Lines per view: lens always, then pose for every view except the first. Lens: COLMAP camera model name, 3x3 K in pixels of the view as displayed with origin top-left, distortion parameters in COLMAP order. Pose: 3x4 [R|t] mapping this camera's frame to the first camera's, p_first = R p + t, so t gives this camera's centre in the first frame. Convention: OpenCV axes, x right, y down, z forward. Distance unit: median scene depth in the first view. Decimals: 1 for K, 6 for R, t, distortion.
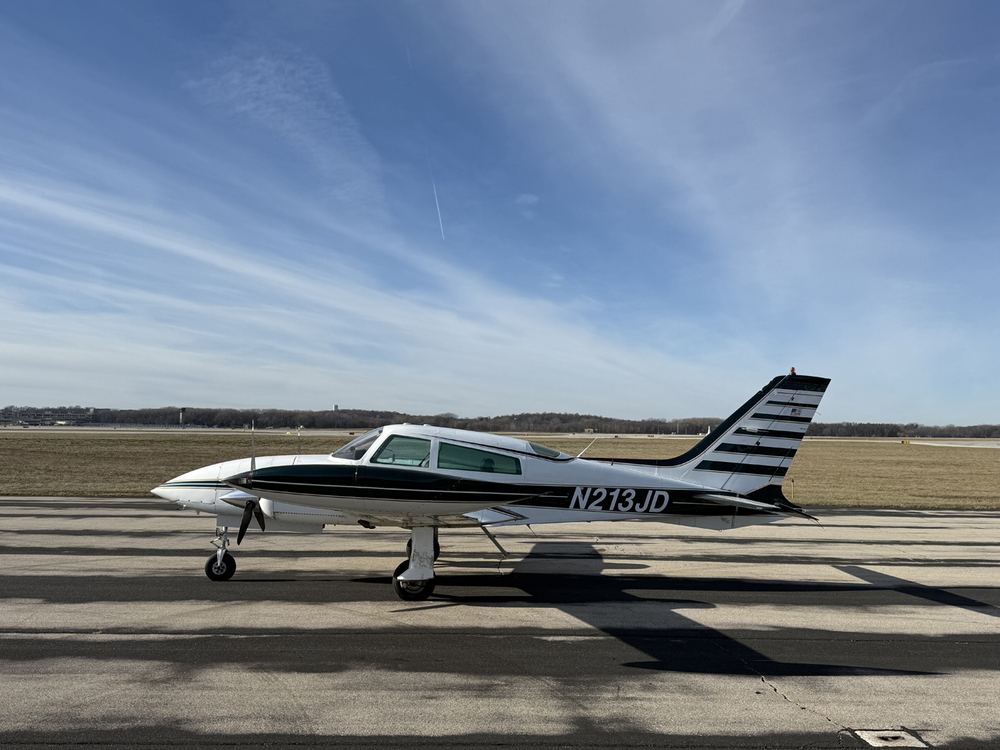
lens RADIAL K [[1019.9, 0, 498.6], [0, 1019.9, 370.5], [0, 0, 1]] dist [0.038761, 0.000000]
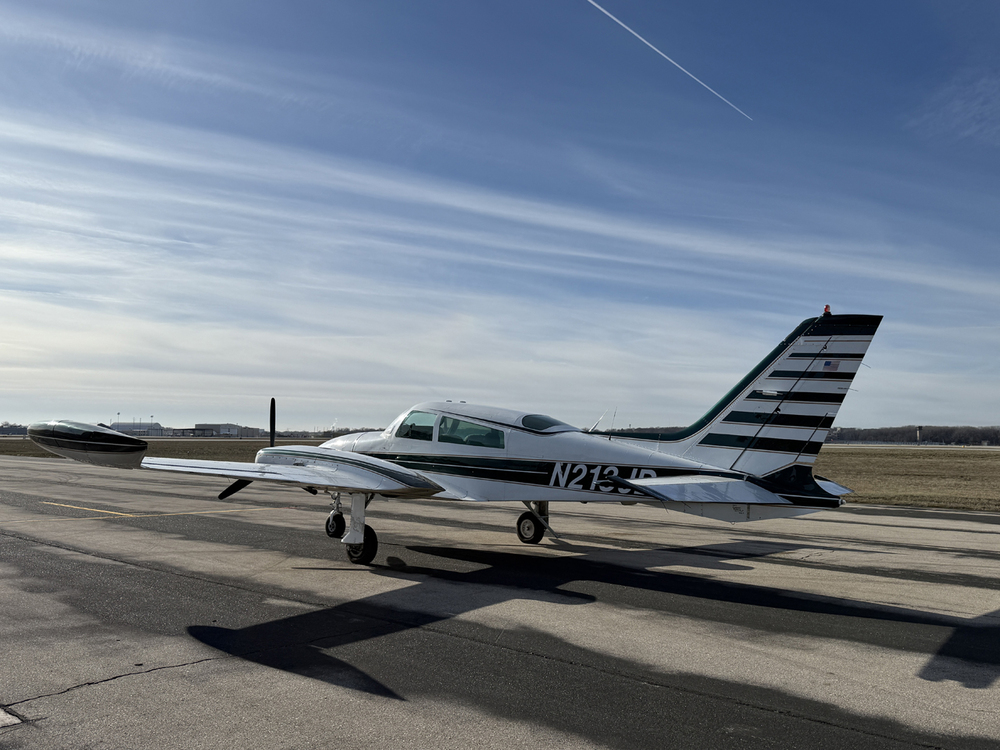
lens RADIAL K [[888.7, 0, 501.2], [0, 888.7, 379.6], [0, 0, 1]] dist [0.036138, -0.005046]
pose [[0.698552, -0.054863, -0.713453, 0.579477], [0.039788, 0.998492, -0.037825, 0.065139], [0.714452, -0.001964, 0.699682, 0.392360]]
